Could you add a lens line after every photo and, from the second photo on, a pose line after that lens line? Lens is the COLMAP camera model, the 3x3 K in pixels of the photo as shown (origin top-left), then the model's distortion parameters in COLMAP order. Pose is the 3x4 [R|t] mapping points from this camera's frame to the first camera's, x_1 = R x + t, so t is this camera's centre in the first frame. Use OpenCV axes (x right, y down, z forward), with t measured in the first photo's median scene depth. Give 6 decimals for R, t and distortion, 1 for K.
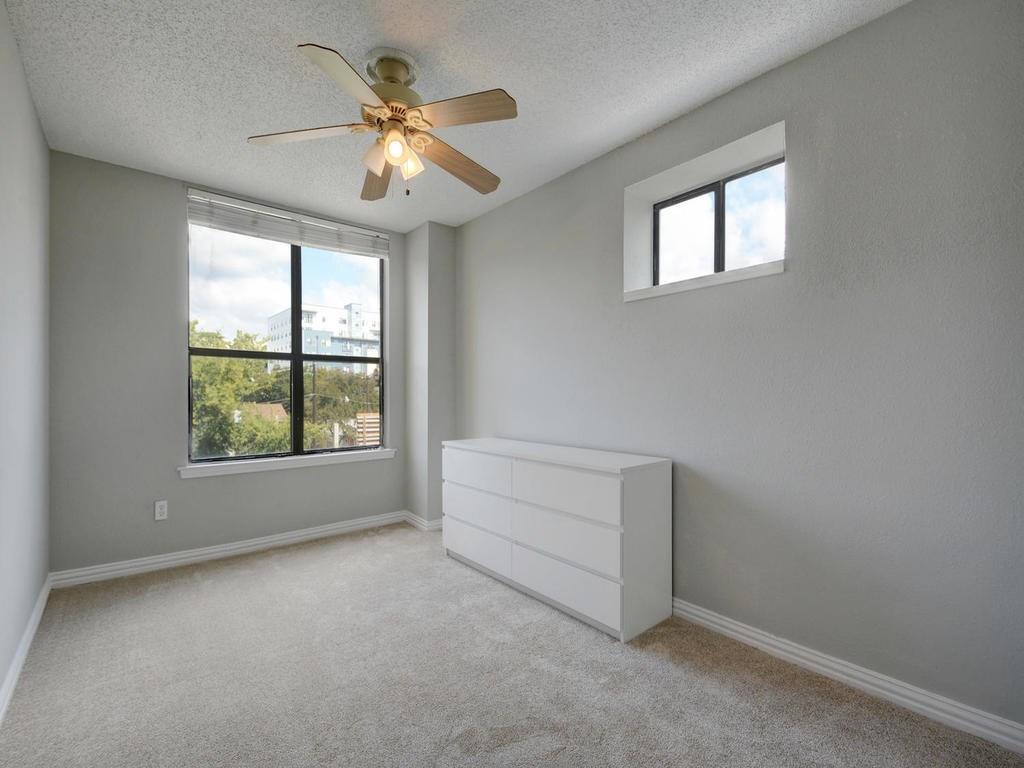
lens RADIAL K [[458.8, 0, 495.2], [0, 458.8, 390.4], [0, 0, 1]] dist [-0.001470, -0.007116]
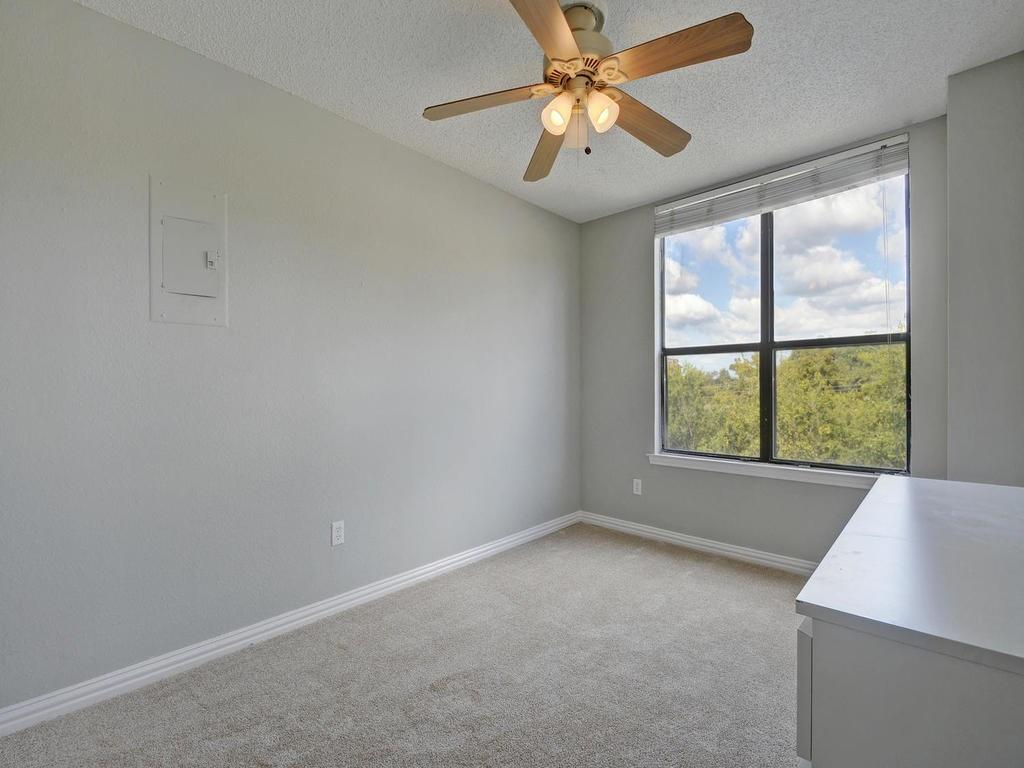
lens RADIAL K [[458.8, 0, 495.2], [0, 458.8, 390.4], [0, 0, 1]] dist [-0.001470, -0.007116]
pose [[0.098054, 0.002748, -0.995177, 0.362538], [0.007002, 0.999970, 0.003451, 0.001849], [0.995156, -0.007306, 0.098032, 0.430811]]
